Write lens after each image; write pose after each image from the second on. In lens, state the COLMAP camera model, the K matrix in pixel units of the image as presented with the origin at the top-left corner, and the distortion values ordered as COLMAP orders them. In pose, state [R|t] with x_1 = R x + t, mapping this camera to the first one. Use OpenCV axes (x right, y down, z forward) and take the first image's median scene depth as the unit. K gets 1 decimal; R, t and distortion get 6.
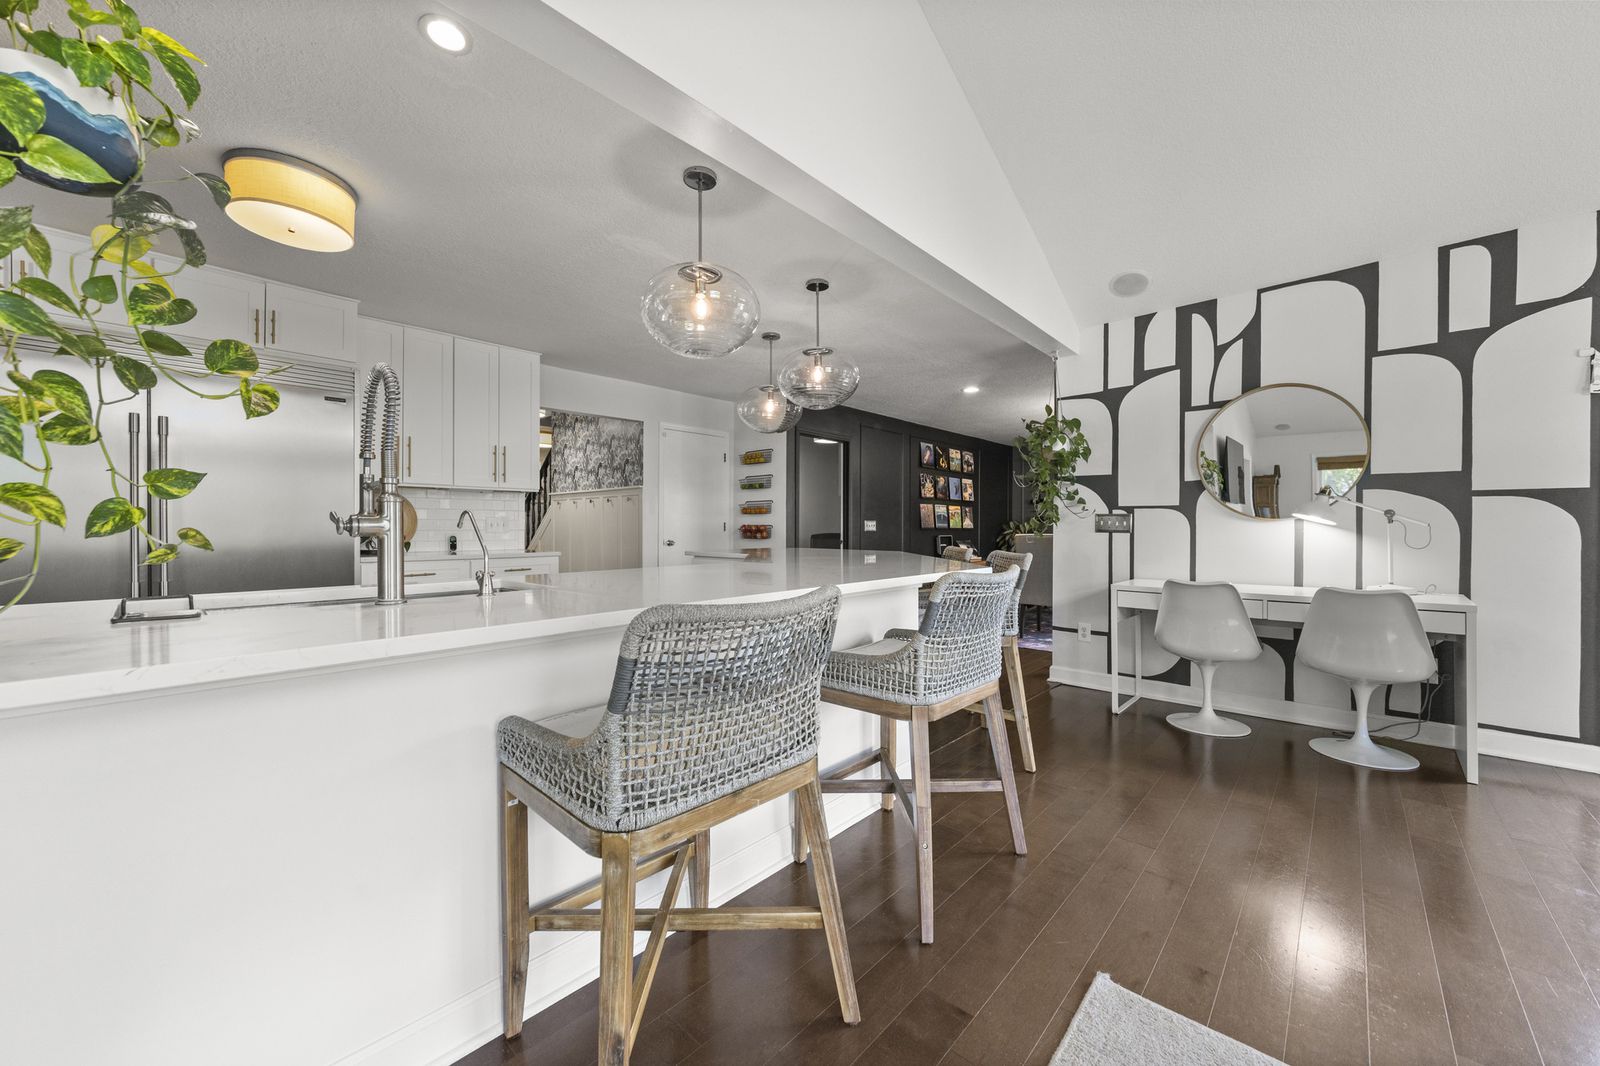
lens RADIAL K [[602.5, 0, 793.2], [0, 602.5, 529.1], [0, 0, 1]] dist [-0.002877, -0.000185]
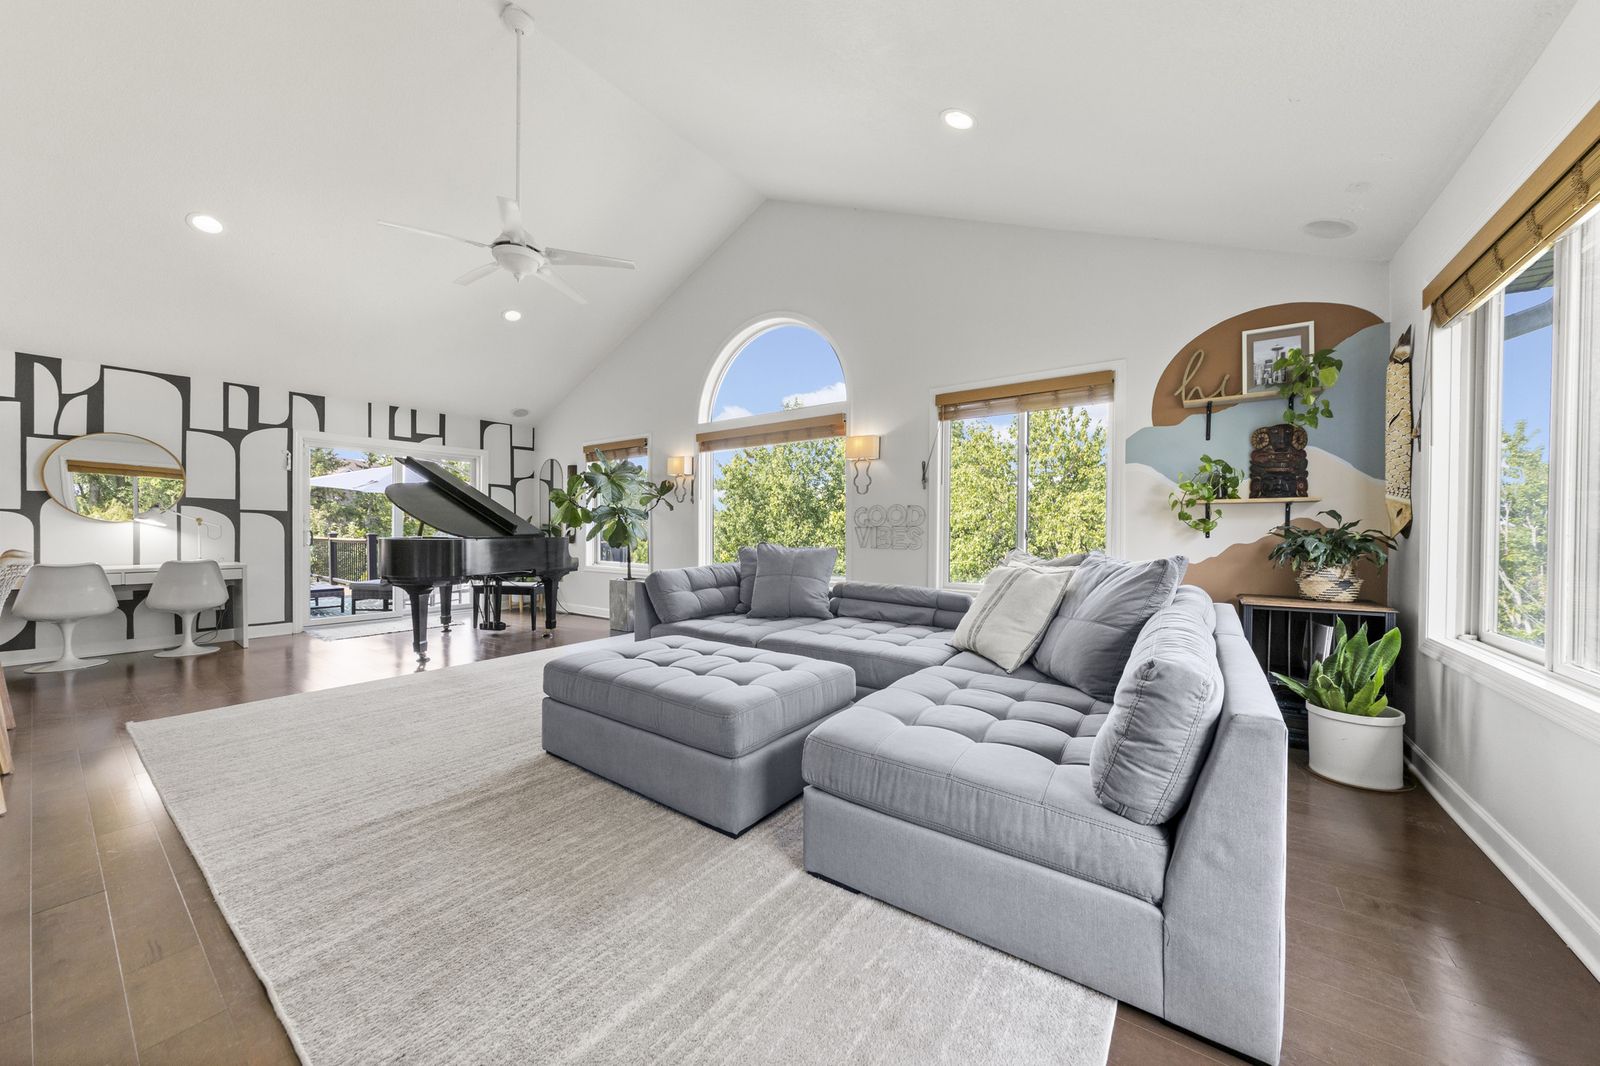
lens RADIAL K [[529.9, 0, 786.6], [0, 529.9, 533.5], [0, 0, 1]] dist [-0.001418, 0.000187]
pose [[-0.140573, -0.000599, 0.990070, -0.816801], [0.007564, 0.999970, 0.001679, 0.025827], [-0.990041, 0.007725, -0.140564, -0.520950]]
